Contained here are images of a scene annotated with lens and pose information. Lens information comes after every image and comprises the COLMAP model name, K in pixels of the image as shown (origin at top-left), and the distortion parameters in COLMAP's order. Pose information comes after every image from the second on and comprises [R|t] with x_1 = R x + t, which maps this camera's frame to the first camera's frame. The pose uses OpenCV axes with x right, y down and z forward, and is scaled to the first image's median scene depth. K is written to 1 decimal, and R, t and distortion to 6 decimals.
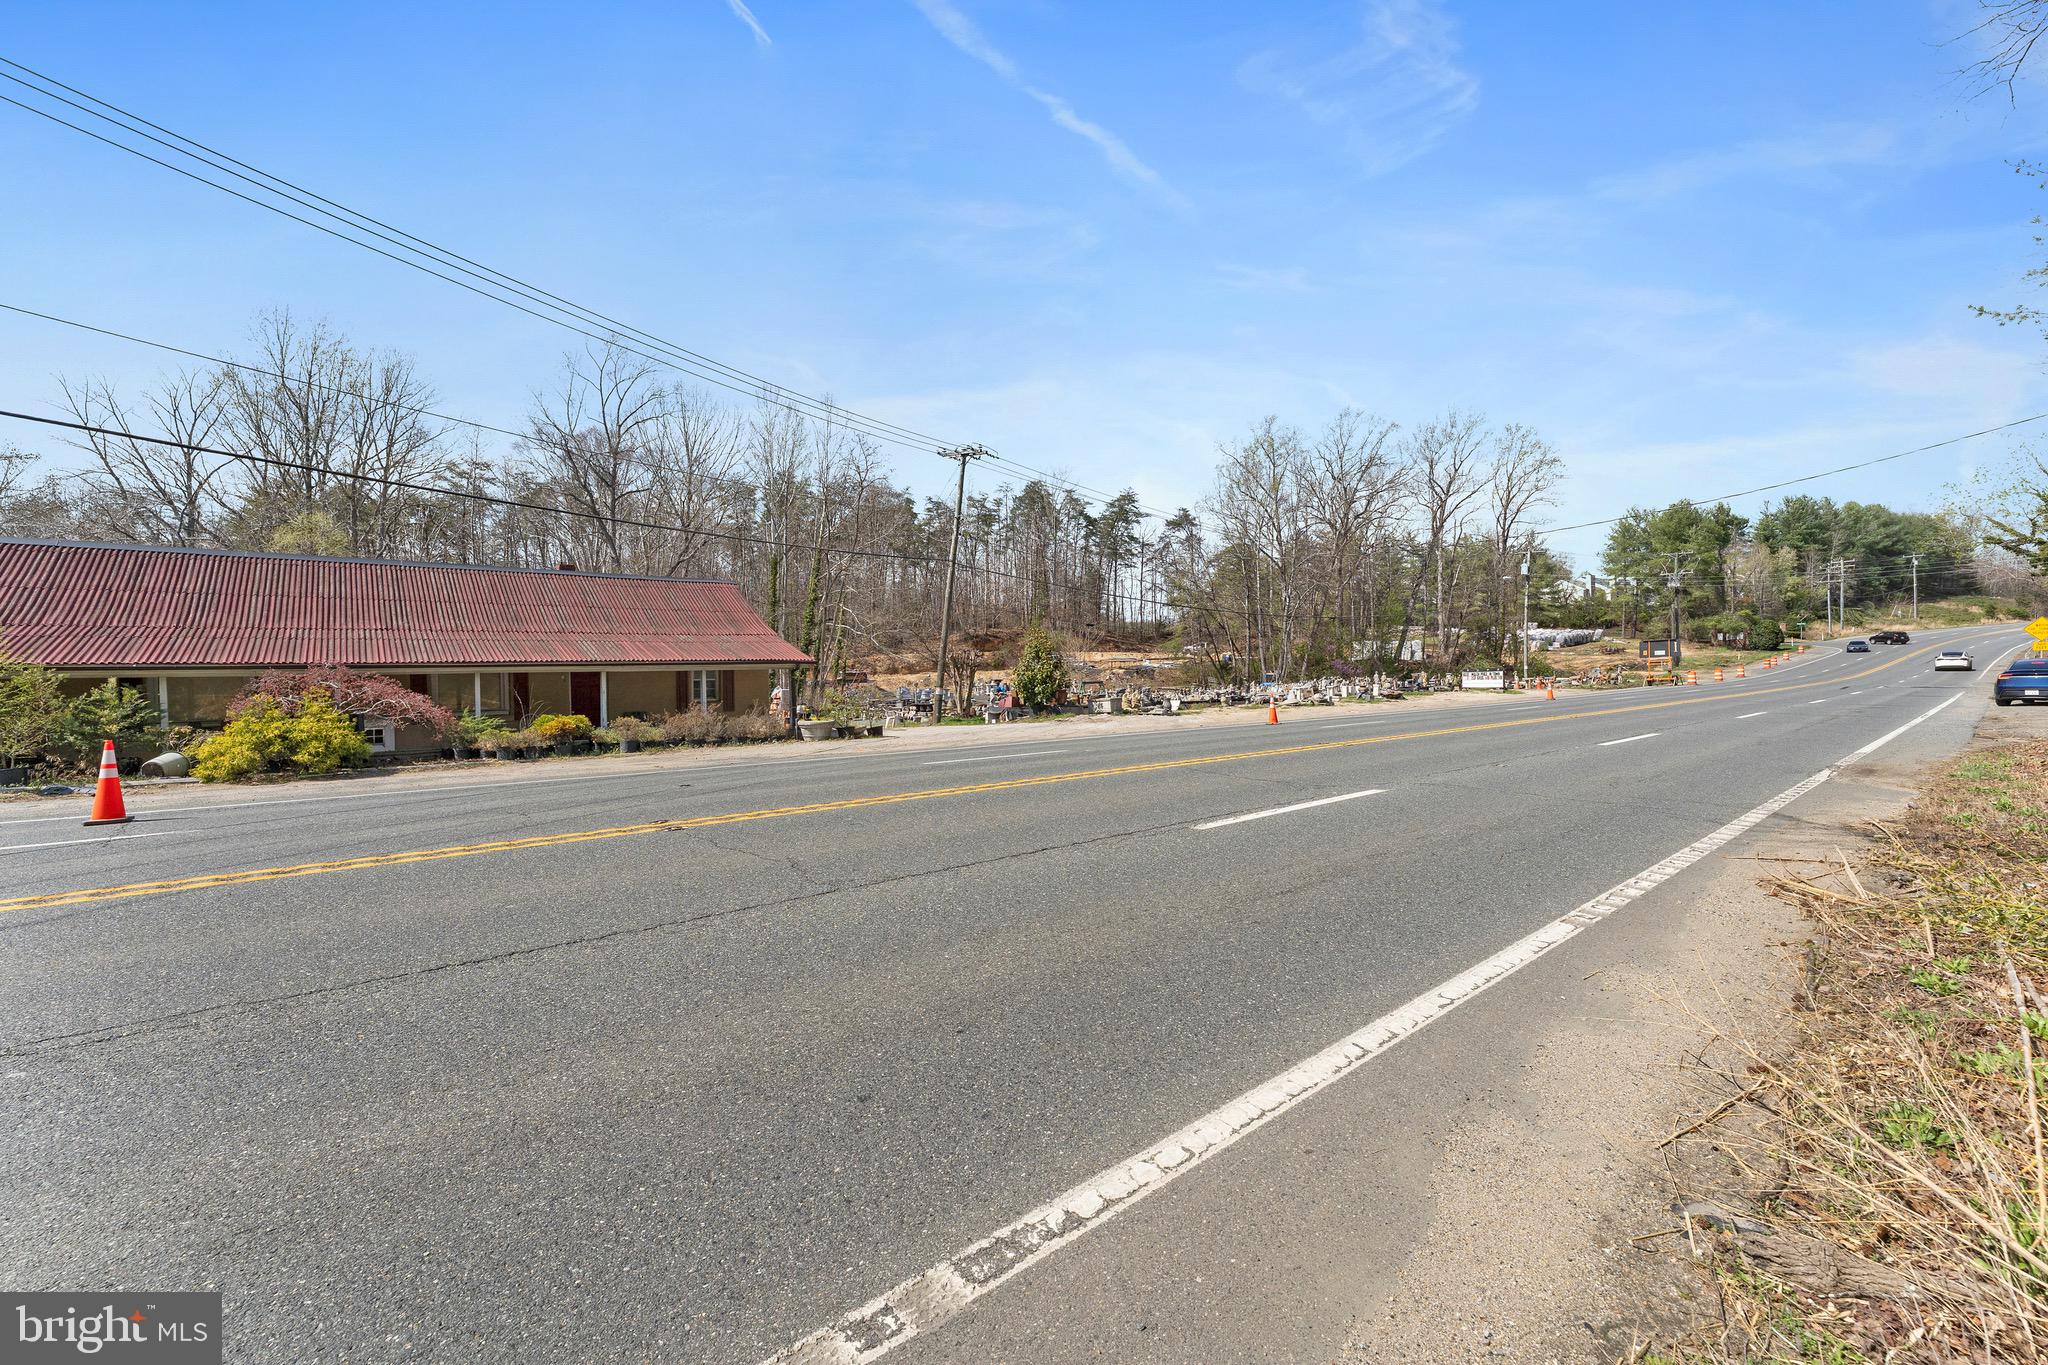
lens RADIAL K [[826.5, 0, 1015.8], [0, 826.5, 678.4], [0, 0, 1]] dist [-0.000310, -0.000227]
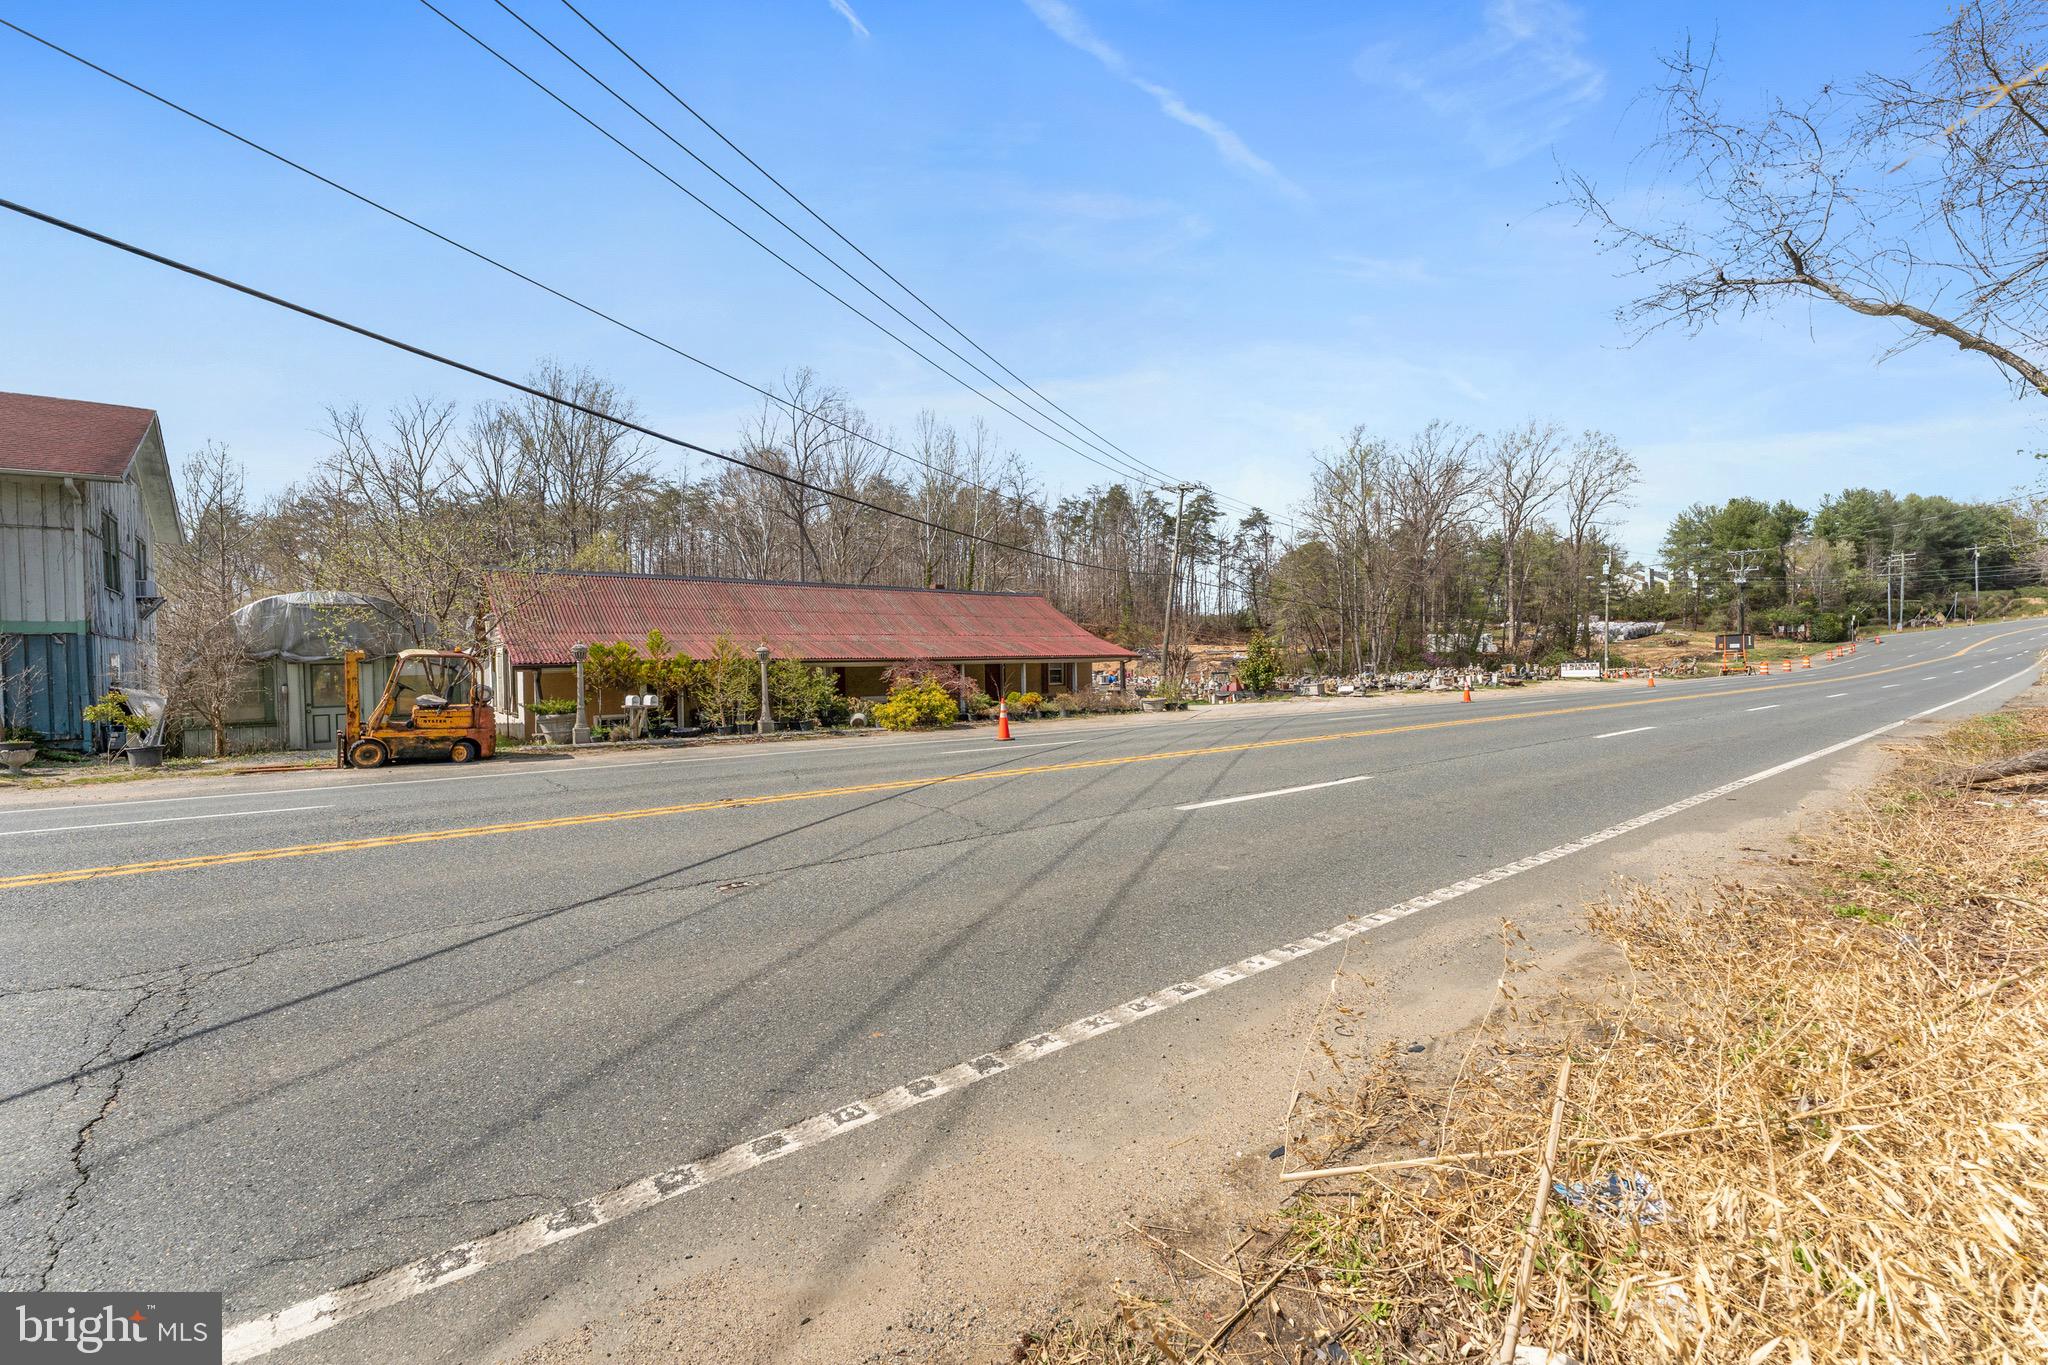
lens RADIAL K [[822.6, 0, 1024.0], [0, 822.6, 682.5], [0, 0, 1]] dist [-0.001283, -0.000028]
pose [[0.999517, 0.000142, -0.031066, -0.180203], [0.000333, 0.999883, 0.015291, 0.001335], [0.031064, -0.015294, 0.999400, -0.170097]]
